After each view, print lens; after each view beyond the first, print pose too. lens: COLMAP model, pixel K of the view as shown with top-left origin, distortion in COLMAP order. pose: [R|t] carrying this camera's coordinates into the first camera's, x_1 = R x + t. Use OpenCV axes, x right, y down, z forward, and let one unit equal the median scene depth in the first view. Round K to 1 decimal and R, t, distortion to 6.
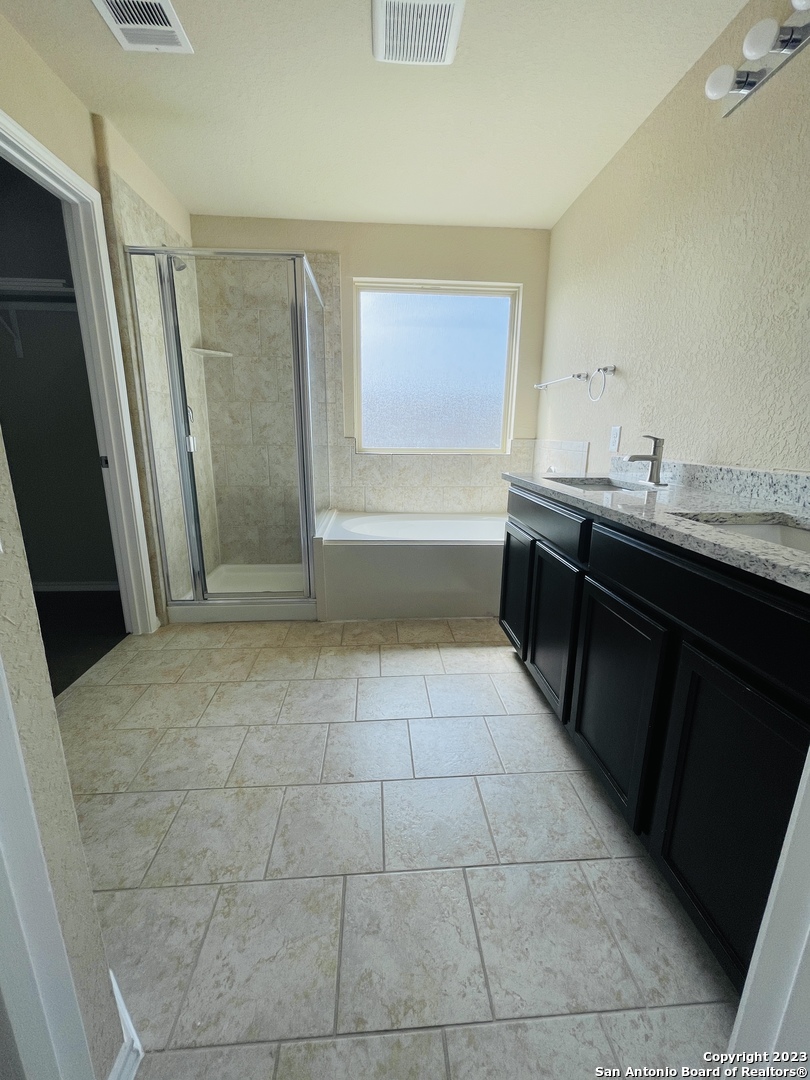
lens RADIAL K [[436.4, 0, 406.8], [0, 436.4, 535.3], [0, 0, 1]] dist [-0.000985, -0.000455]
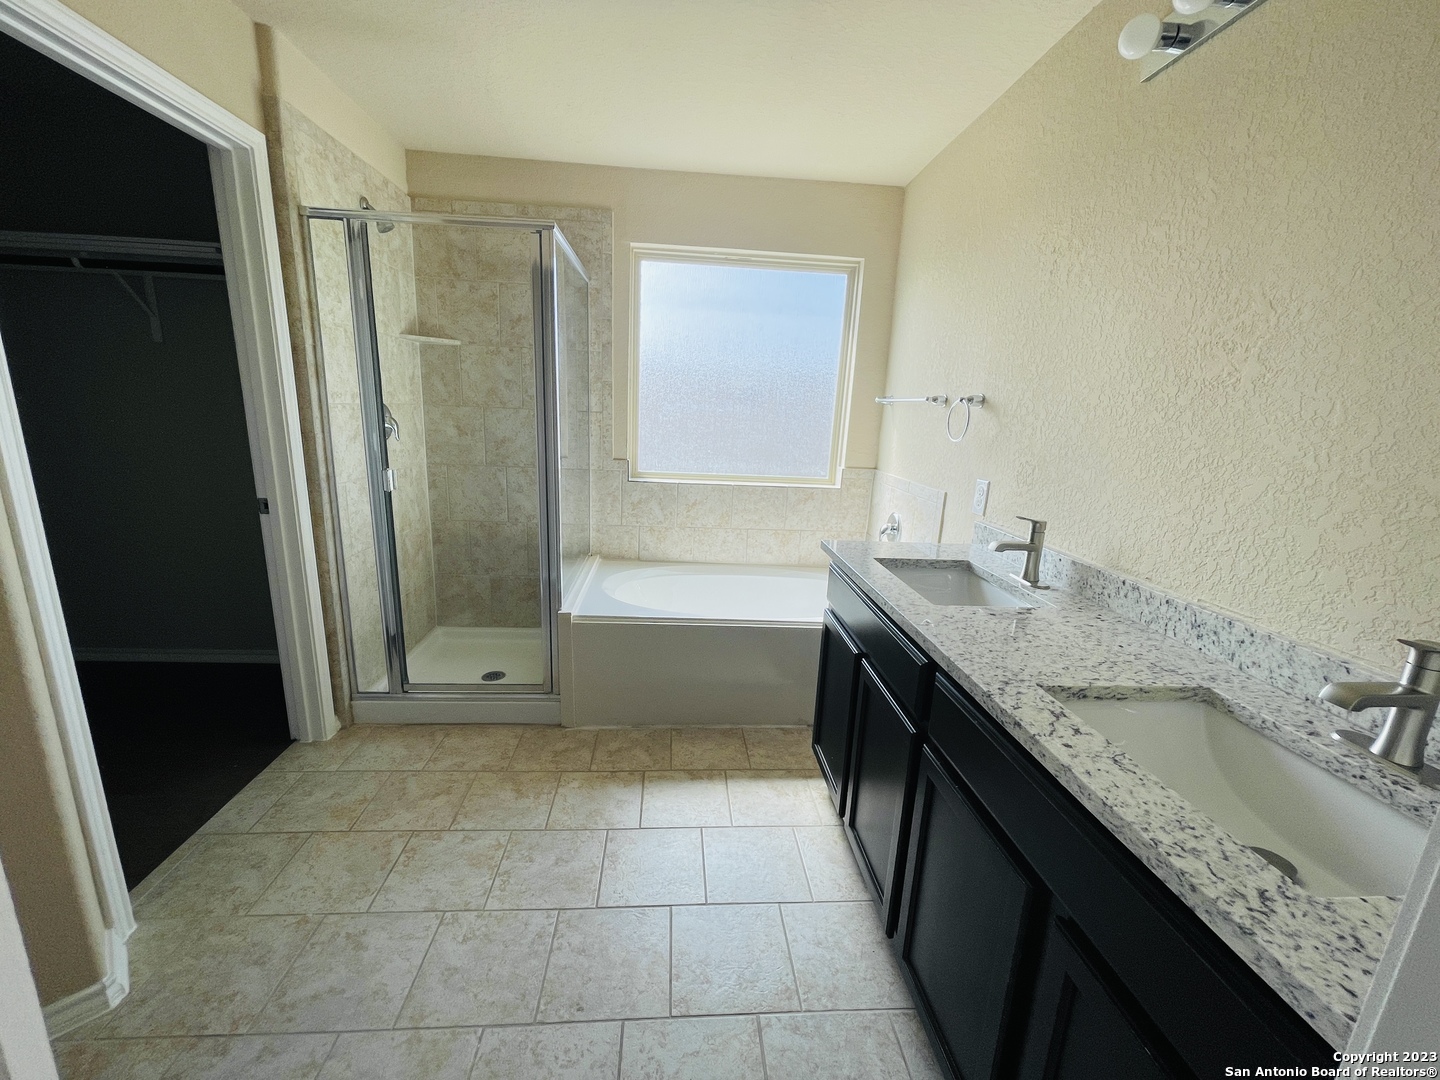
lens RADIAL K [[581.9, 0, 716.4], [0, 581.9, 544.3], [0, 0, 1]] dist [-0.000985, -0.000455]
pose [[0.999417, 0.032997, 0.008819, 0.039320], [-0.032966, 0.999450, -0.003585, -0.133328], [-0.008933, 0.003292, 0.999955, 0.049850]]
